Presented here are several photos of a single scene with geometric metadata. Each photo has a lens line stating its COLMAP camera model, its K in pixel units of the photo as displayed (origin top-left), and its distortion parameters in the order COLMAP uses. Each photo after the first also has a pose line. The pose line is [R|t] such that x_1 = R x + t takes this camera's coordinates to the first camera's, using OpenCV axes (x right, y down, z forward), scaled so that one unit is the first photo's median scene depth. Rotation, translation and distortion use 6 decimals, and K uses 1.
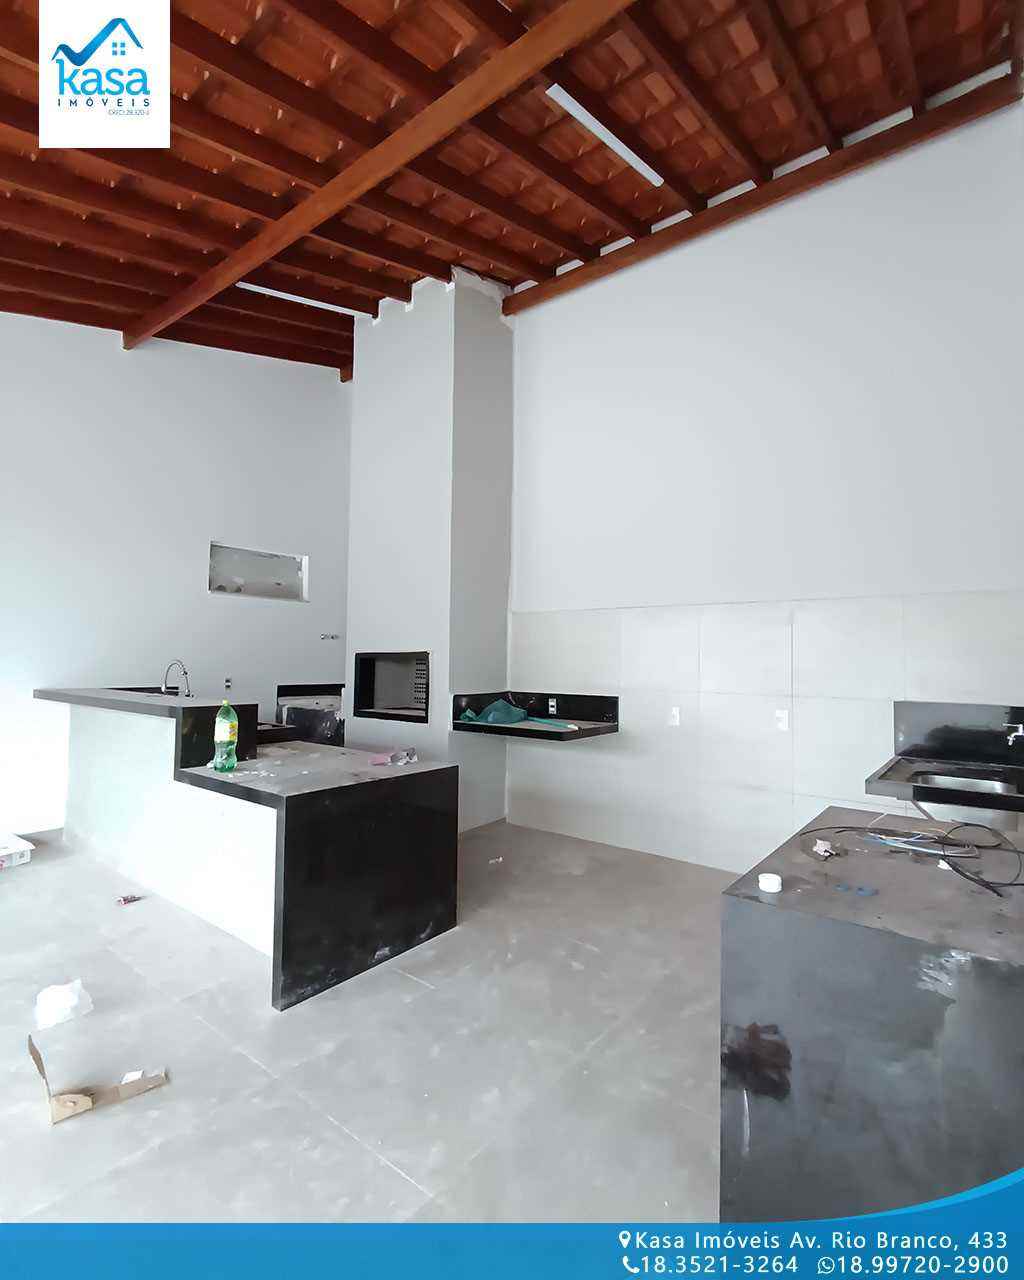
lens RADIAL K [[625.8, 0, 513.0], [0, 625.8, 631.4], [0, 0, 1]] dist [-0.002396, 0.000092]
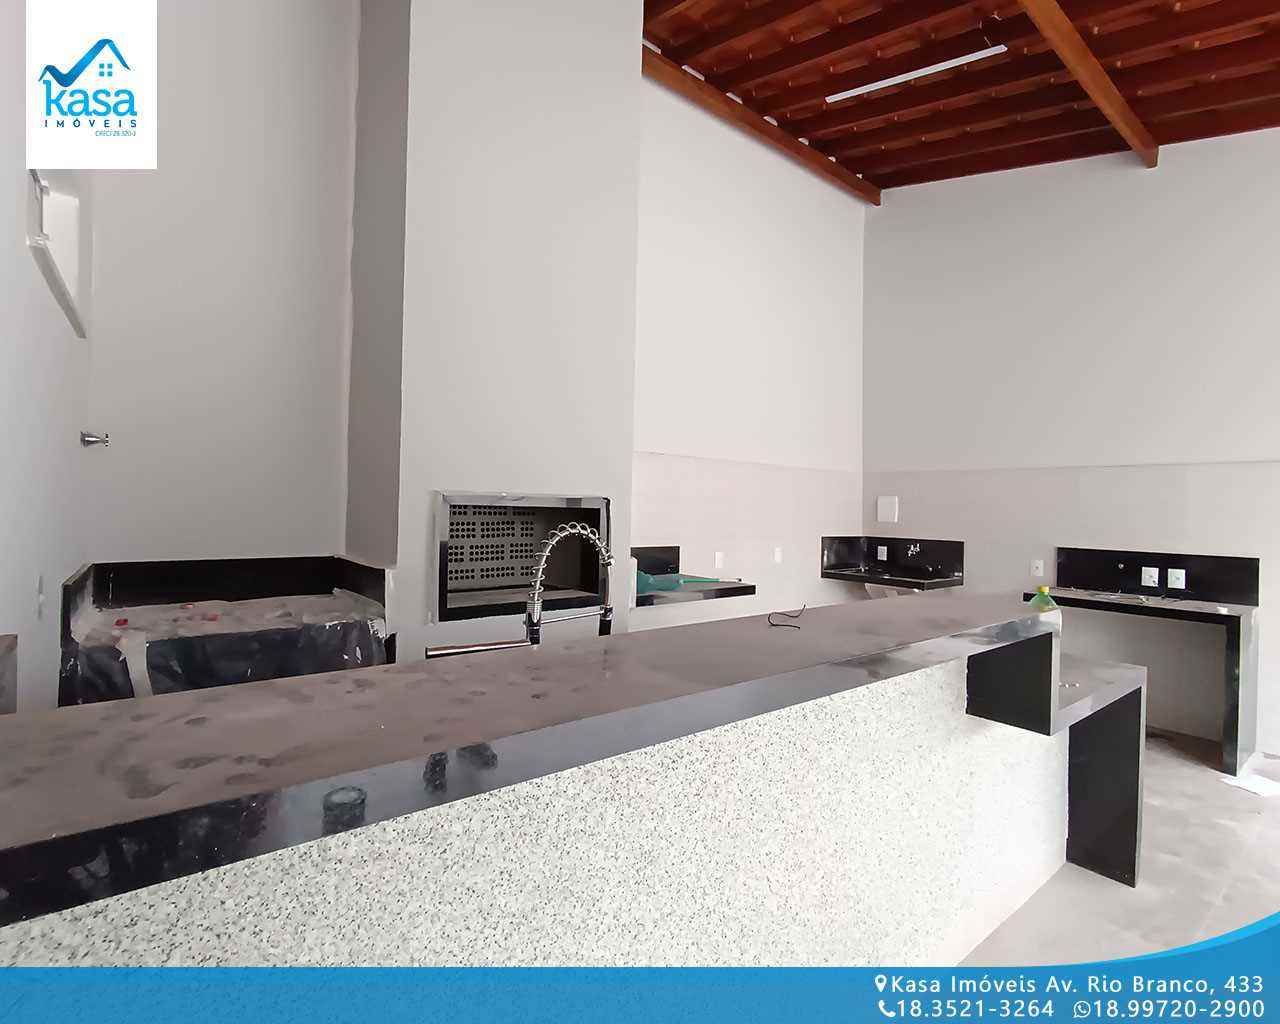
lens RADIAL K [[625.8, 0, 640.0], [0, 625.8, 512.0], [0, 0, 1]] dist [-0.002396, 0.000092]
pose [[0.242815, -0.012438, 0.969993, -0.680424], [-0.059307, 0.997857, 0.027642, 0.025589], [-0.968258, -0.064239, 0.241557, 0.715556]]
